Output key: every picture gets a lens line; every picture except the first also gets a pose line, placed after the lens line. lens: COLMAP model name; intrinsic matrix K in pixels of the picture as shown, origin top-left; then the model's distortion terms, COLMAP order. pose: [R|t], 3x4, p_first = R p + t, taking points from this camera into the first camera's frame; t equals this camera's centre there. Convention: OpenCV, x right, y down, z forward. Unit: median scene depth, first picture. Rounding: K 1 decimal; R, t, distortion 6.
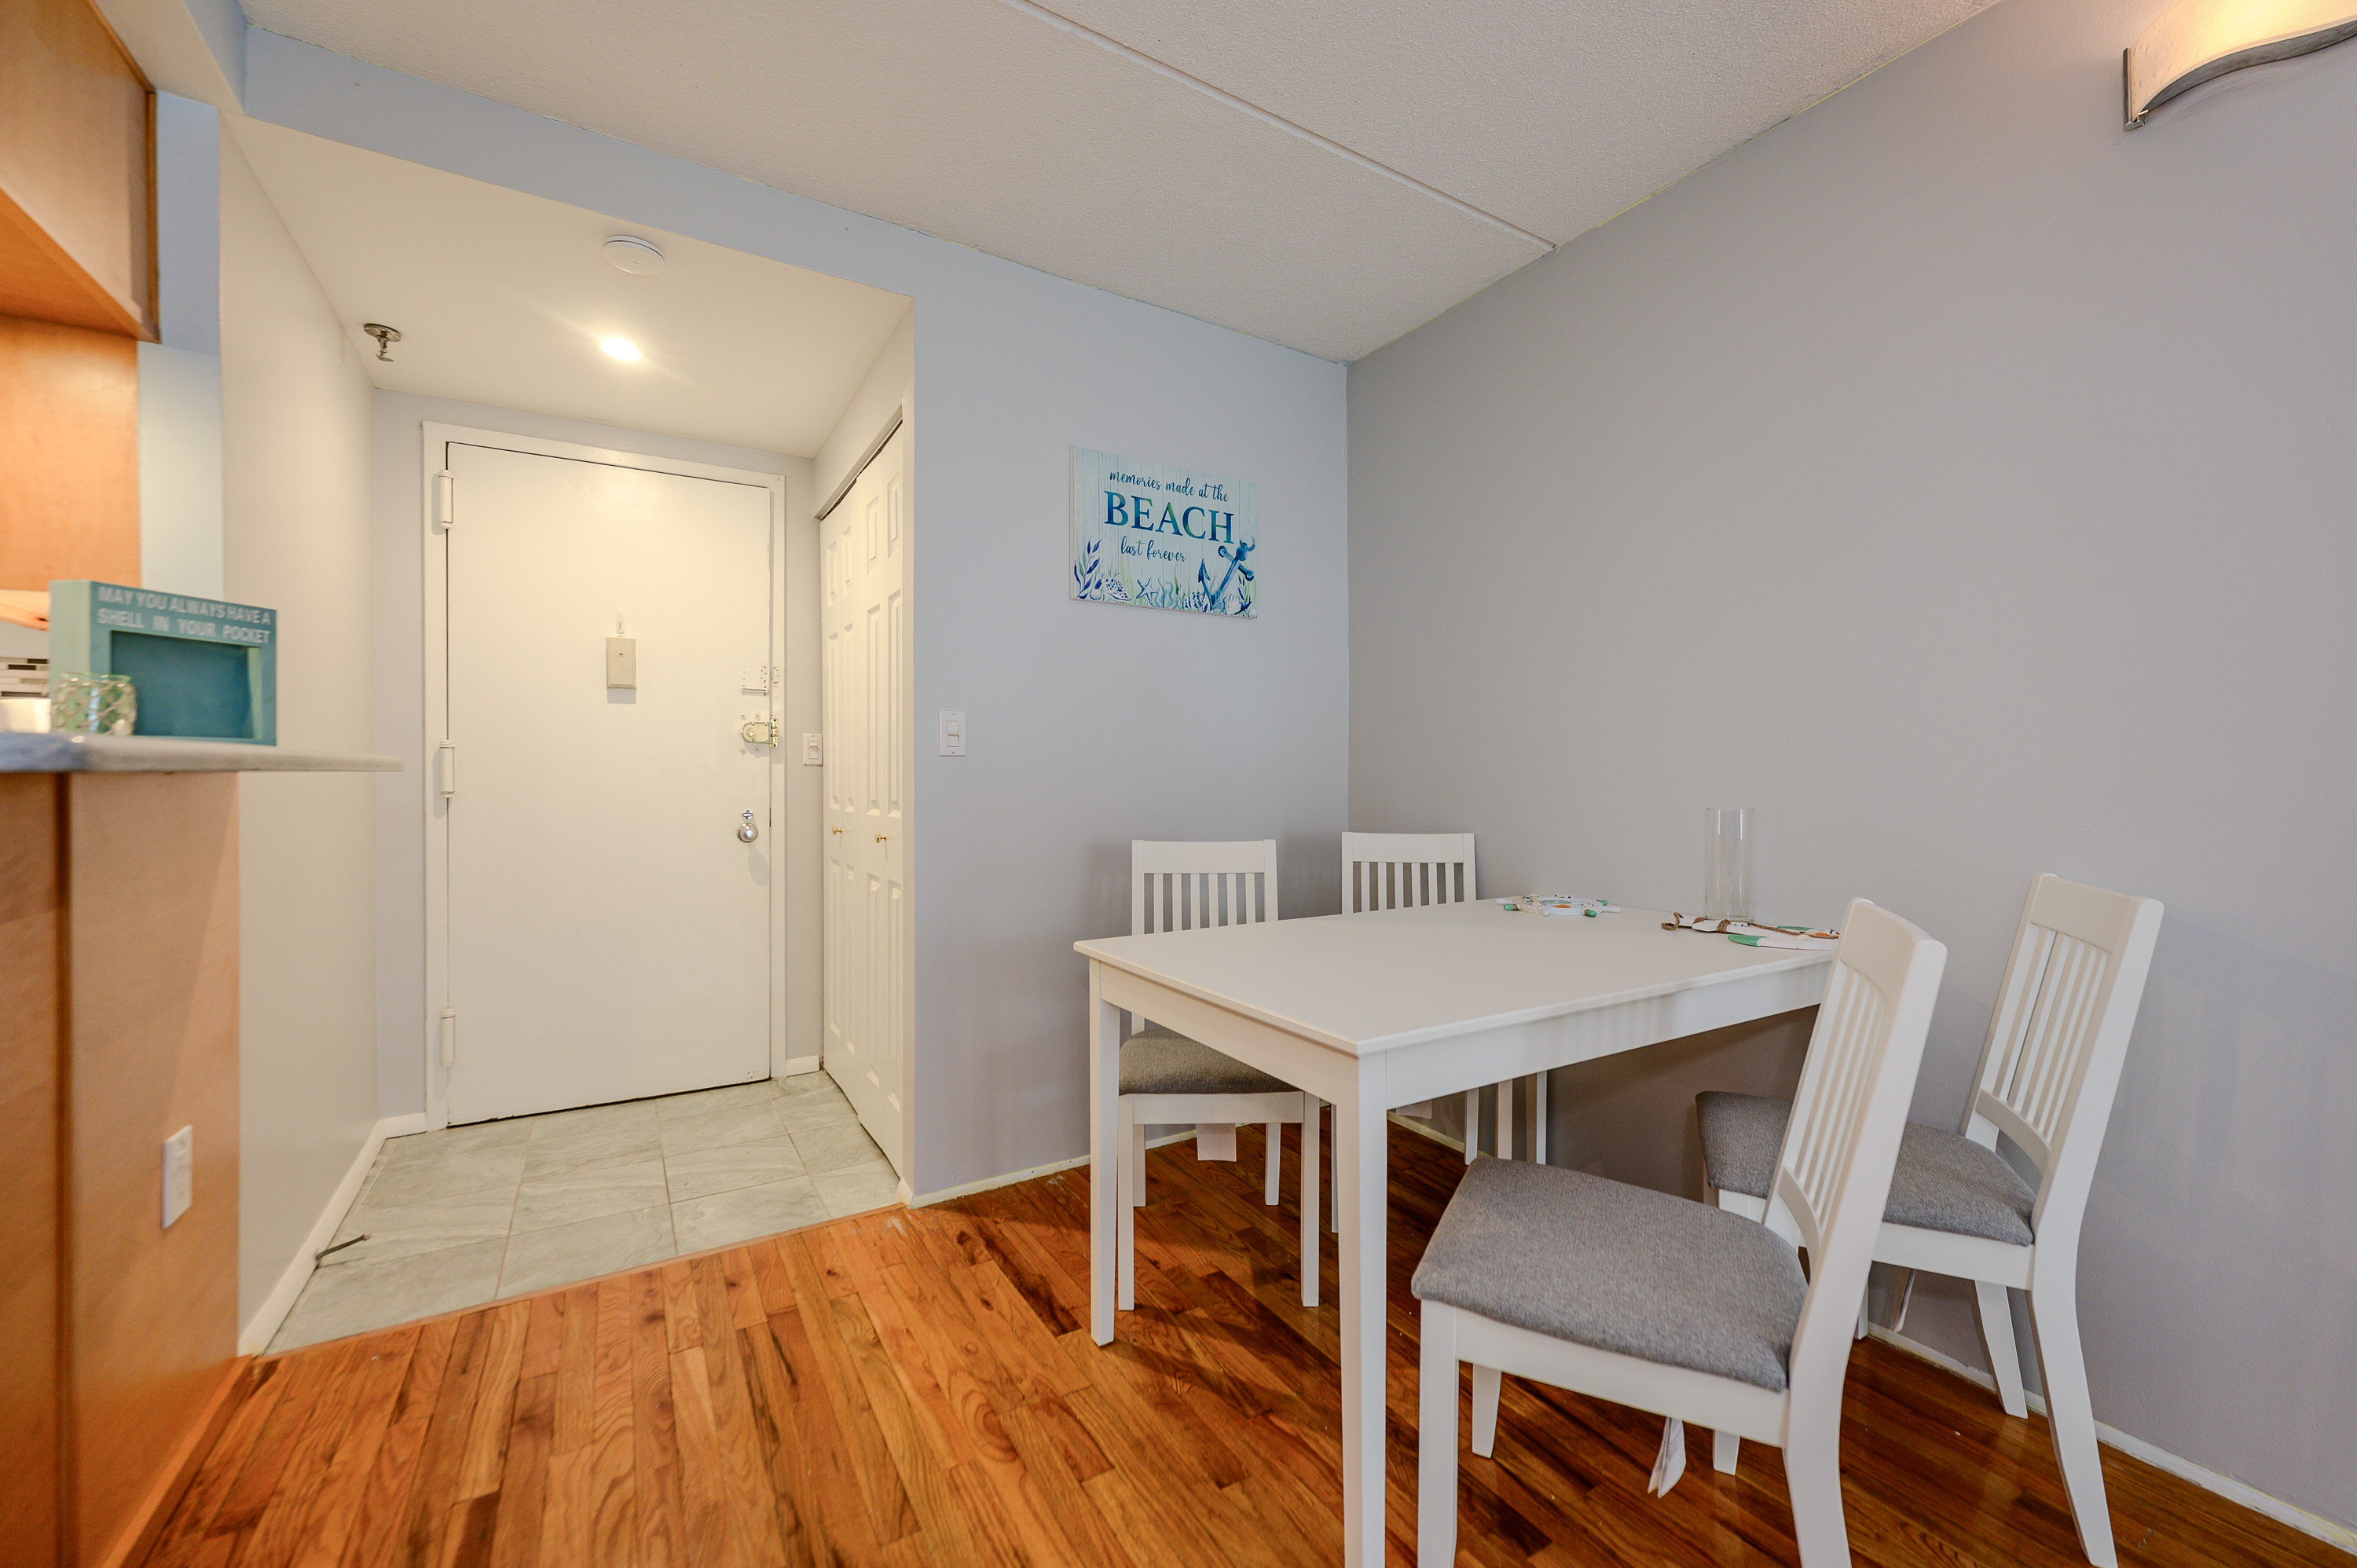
lens RADIAL K [[938.1, 0, 1180.4], [0, 938.1, 777.4], [0, 0, 1]] dist [0.000958, 0.000152]
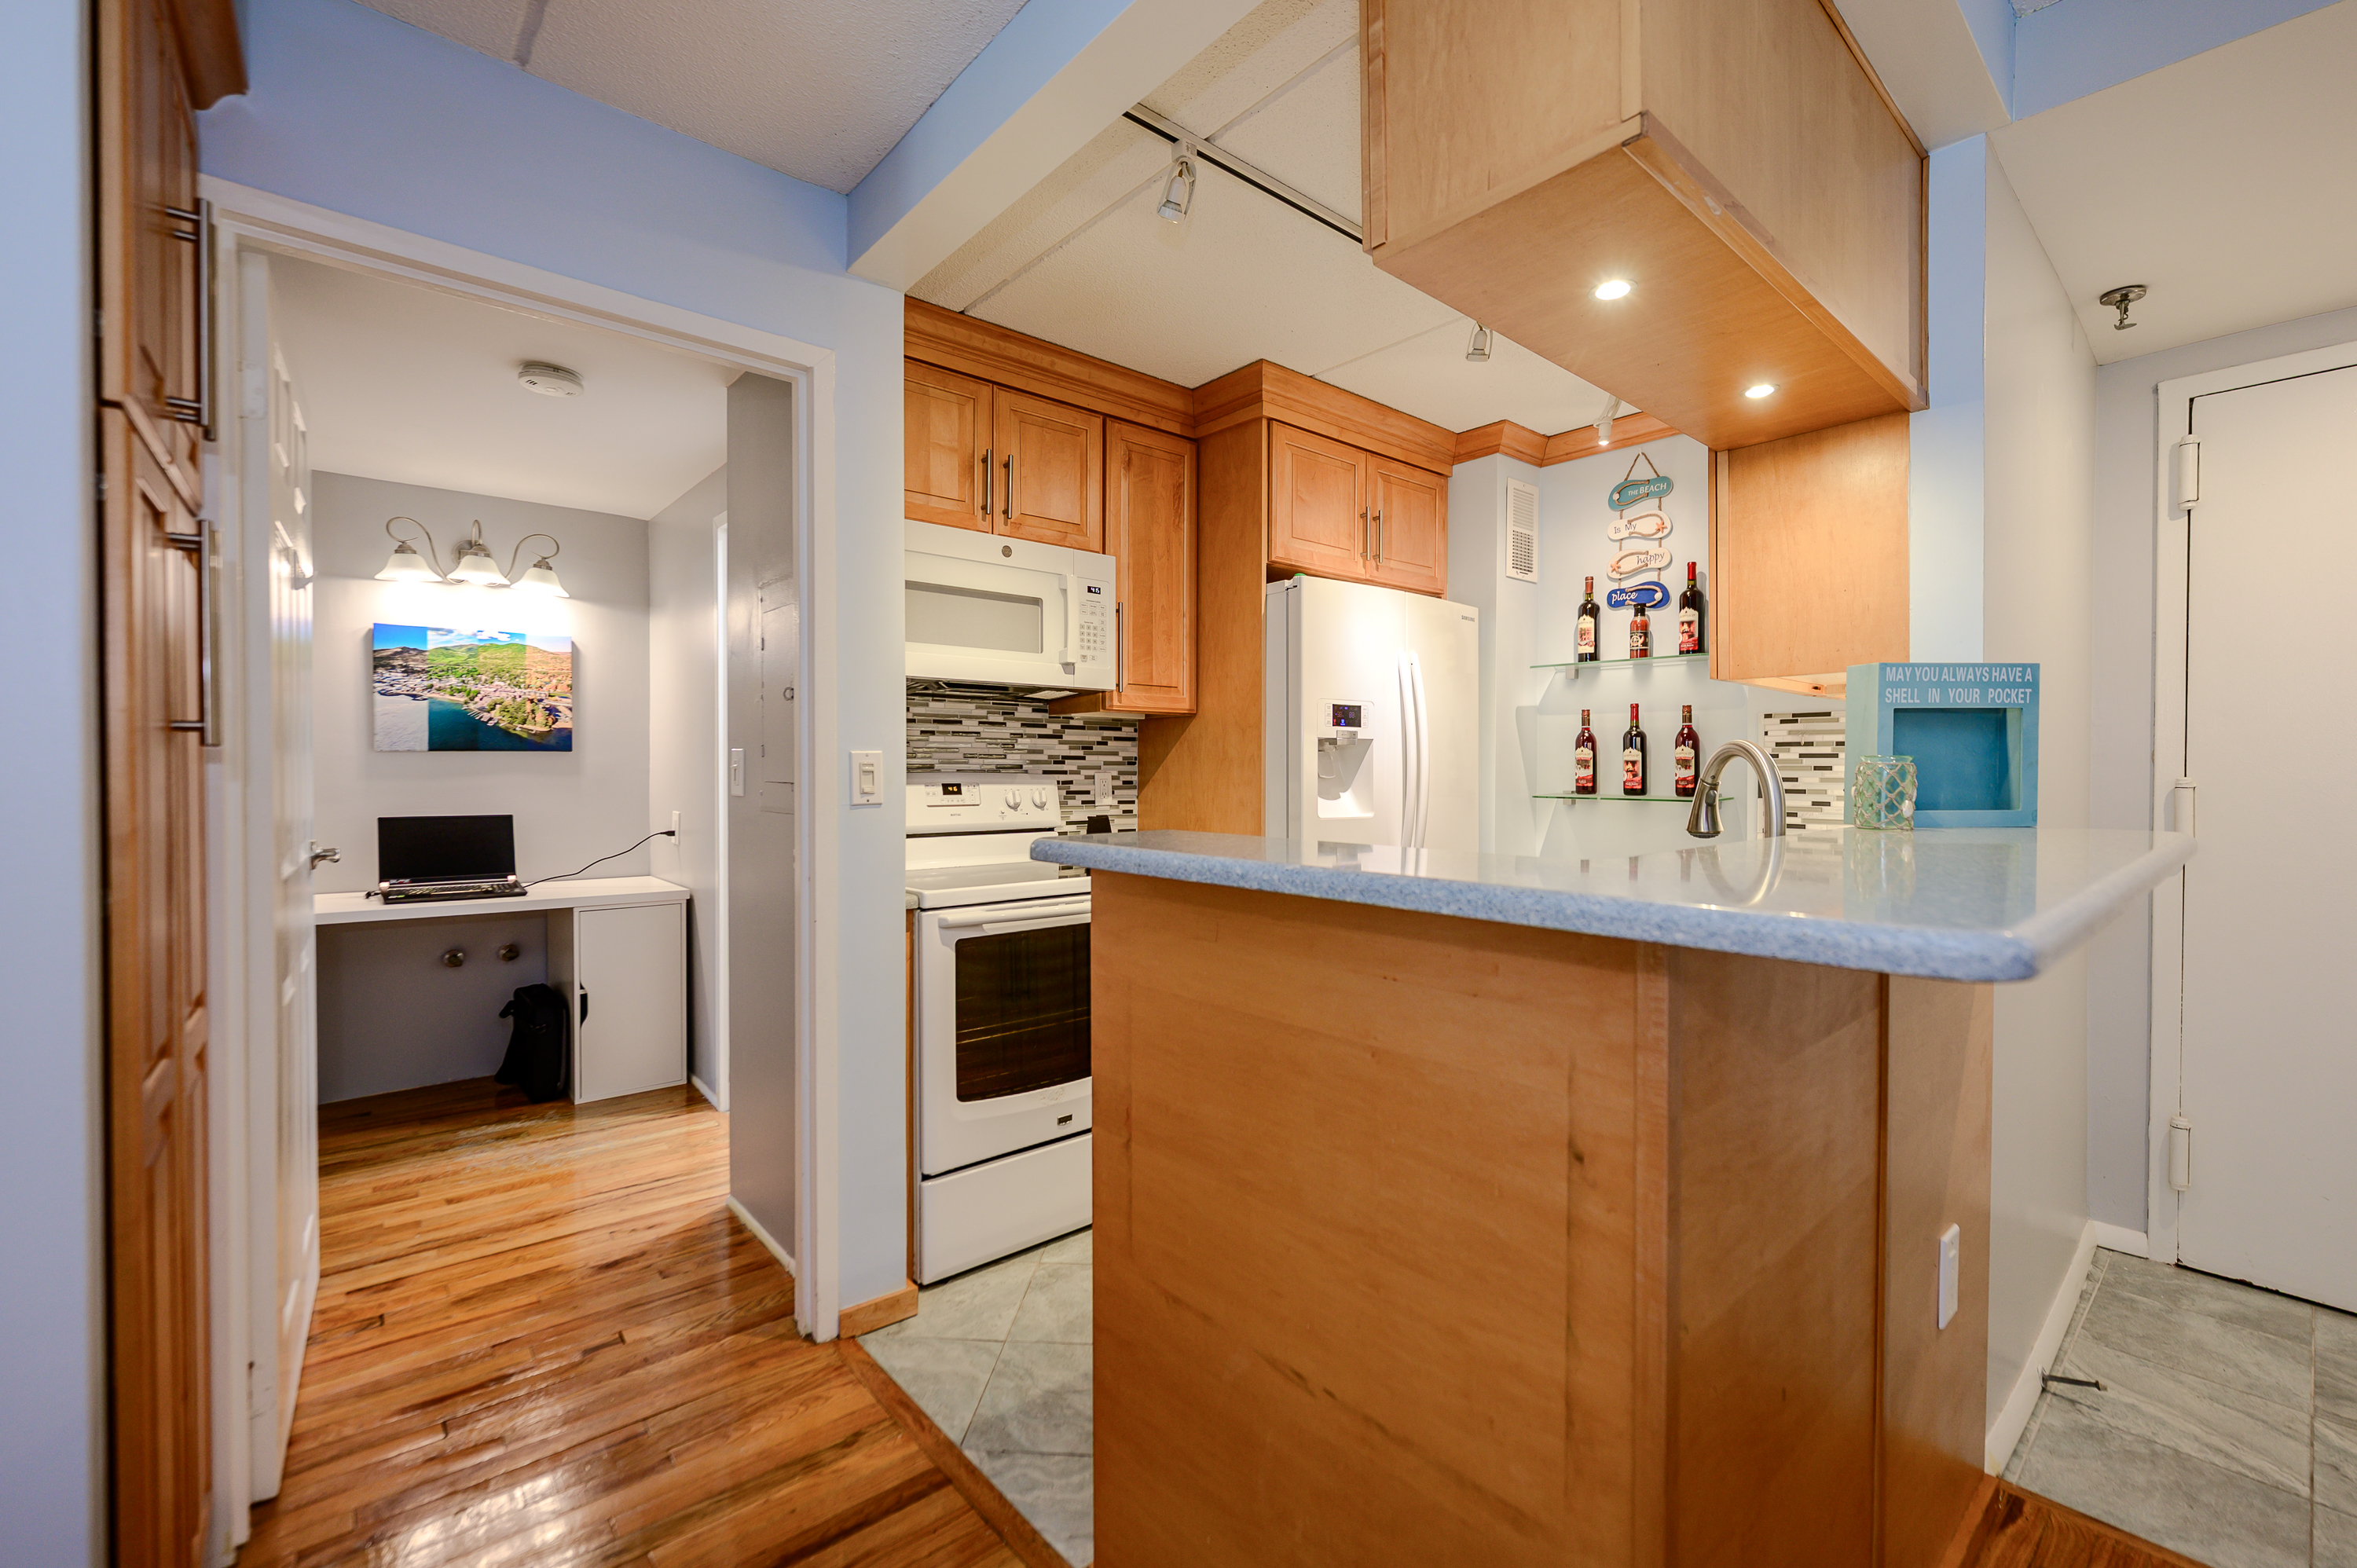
lens RADIAL K [[995.2, 0, 1191.0], [0, 995.2, 777.4], [0, 0, 1]] dist [0.001774, 0.000354]
pose [[0.174412, 0.010092, -0.984621, -0.183113], [-0.007360, 0.999933, 0.008945, -0.075604], [0.984645, 0.005686, 0.174474, 0.055314]]
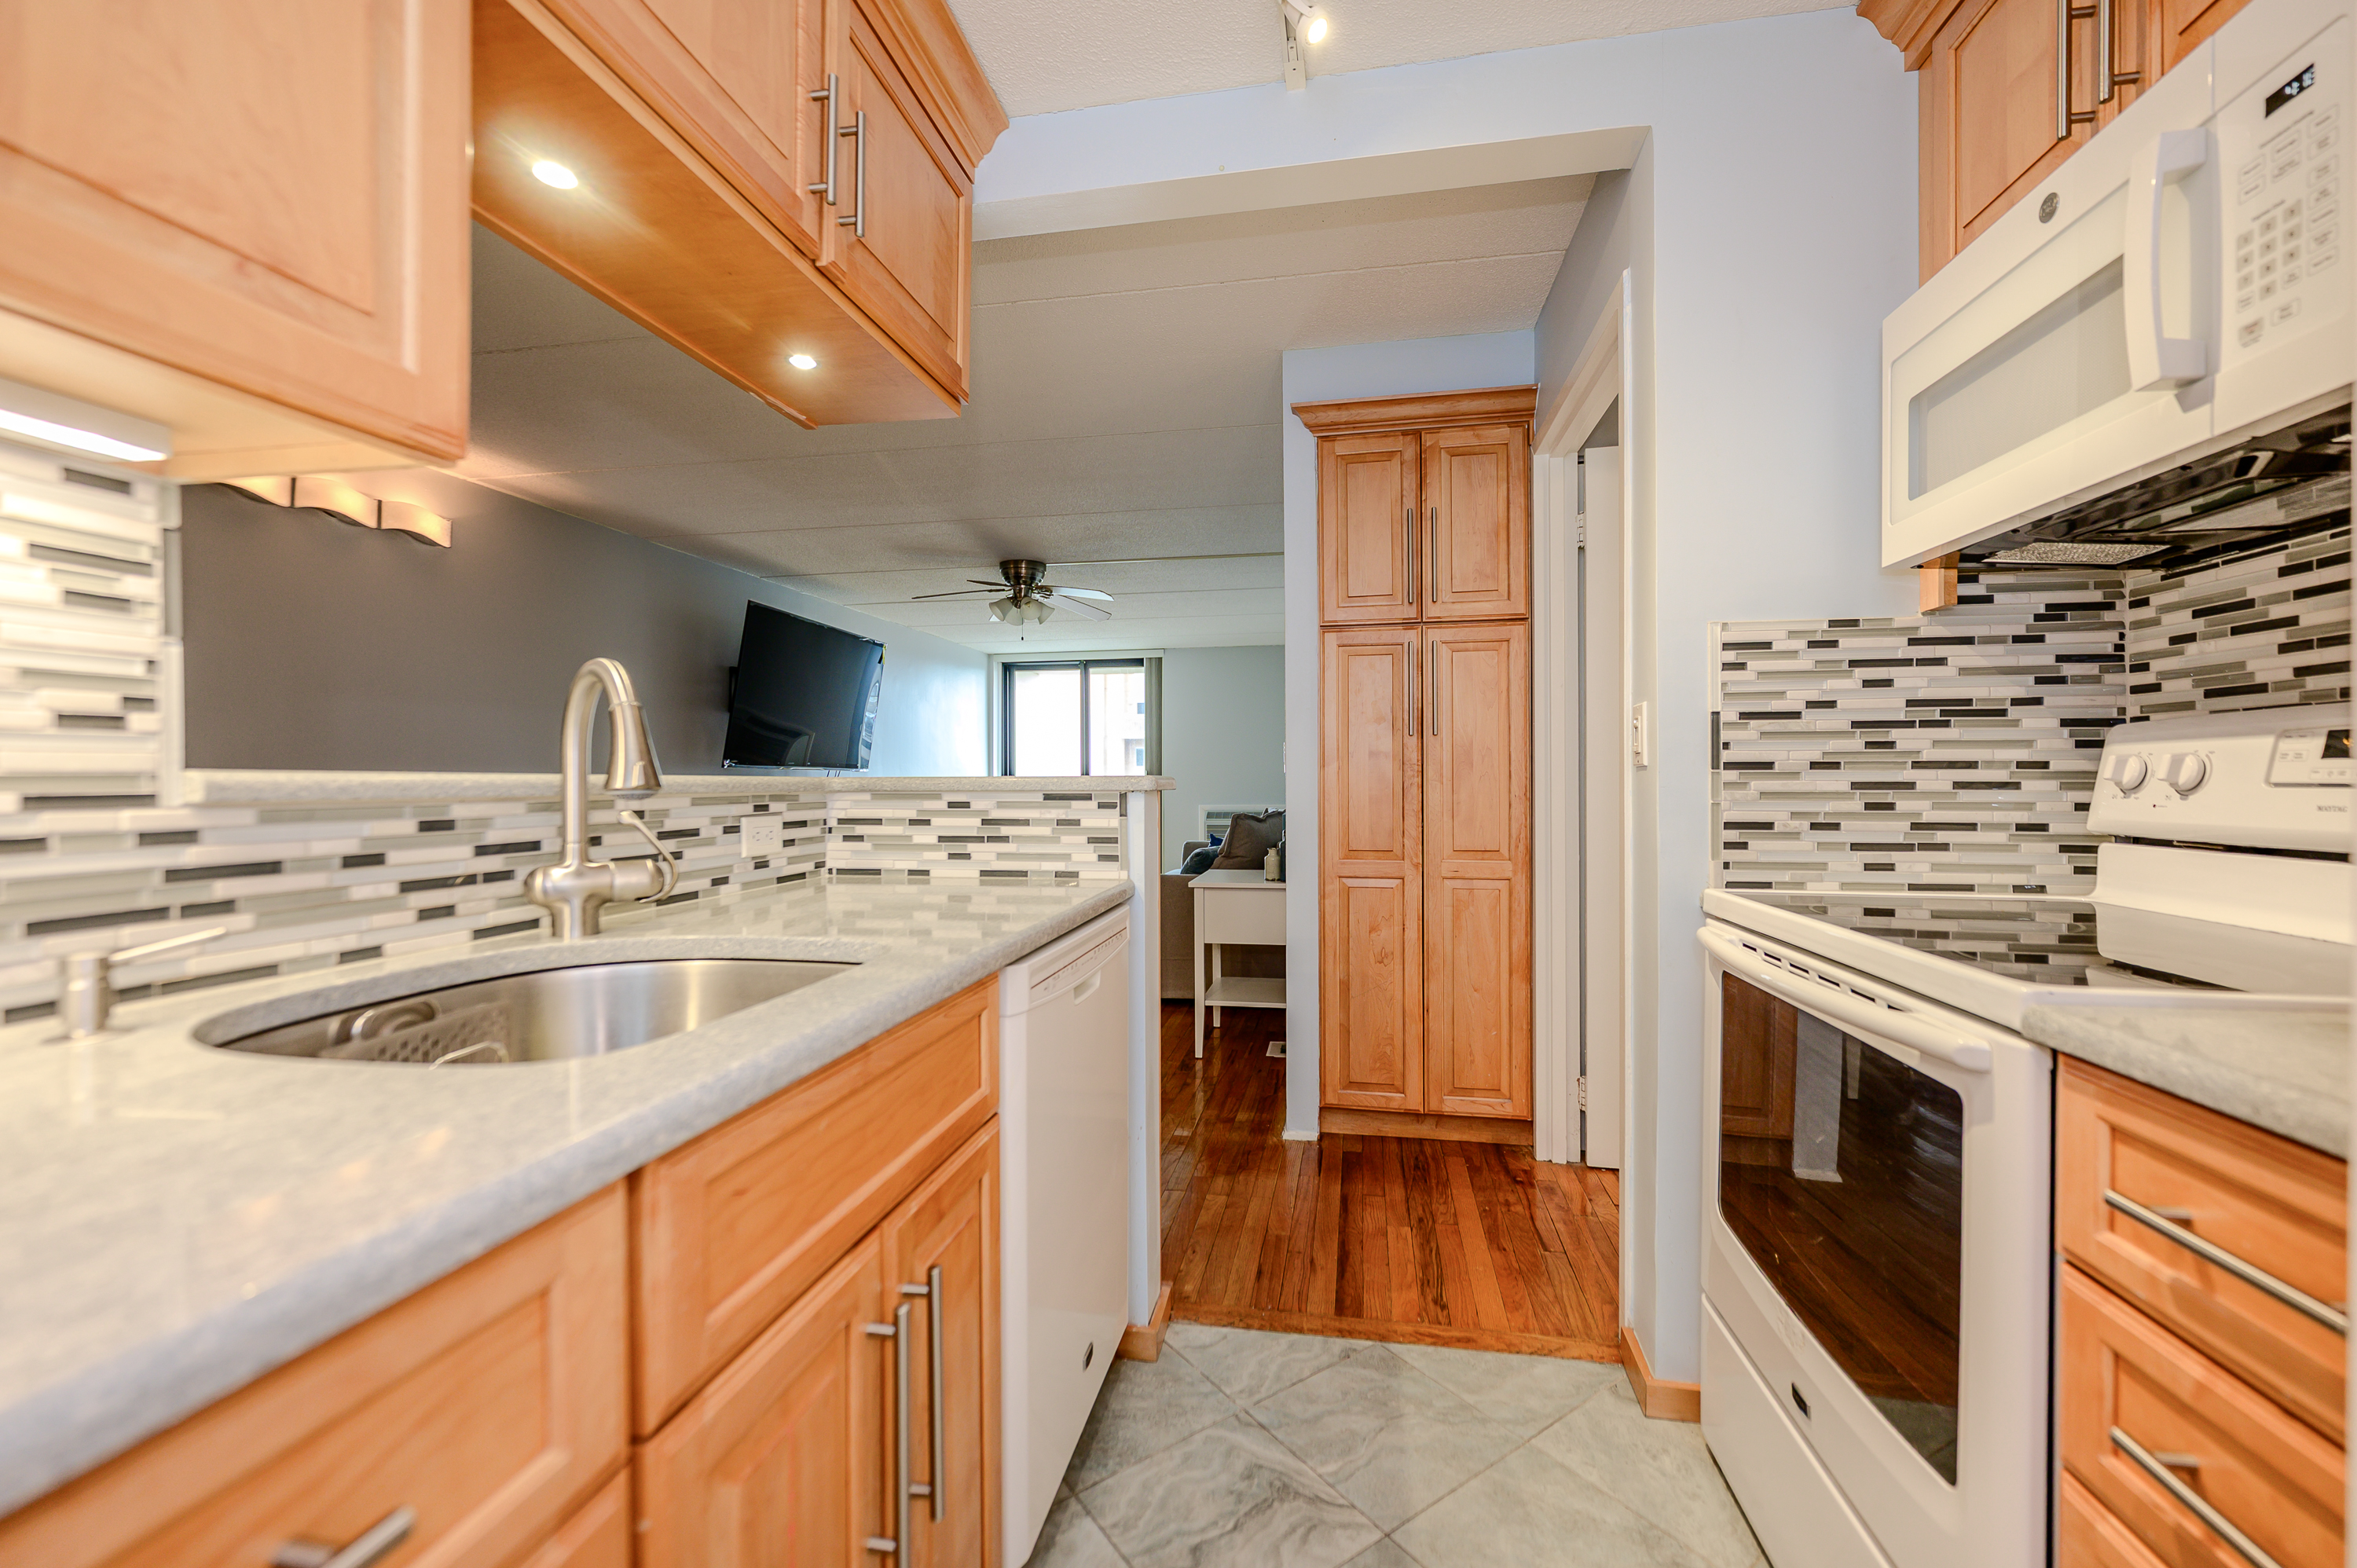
lens RADIAL K [[942.7, 0, 1178.5], [0, 942.7, 784.0], [0, 0, 1]] dist [0.000445, 0.000092]
pose [[-0.745903, 0.000445, 0.666055, -1.093643], [0.007730, 0.999938, 0.007989, -0.044760], [-0.666010, 0.011108, -0.745860, 0.567045]]
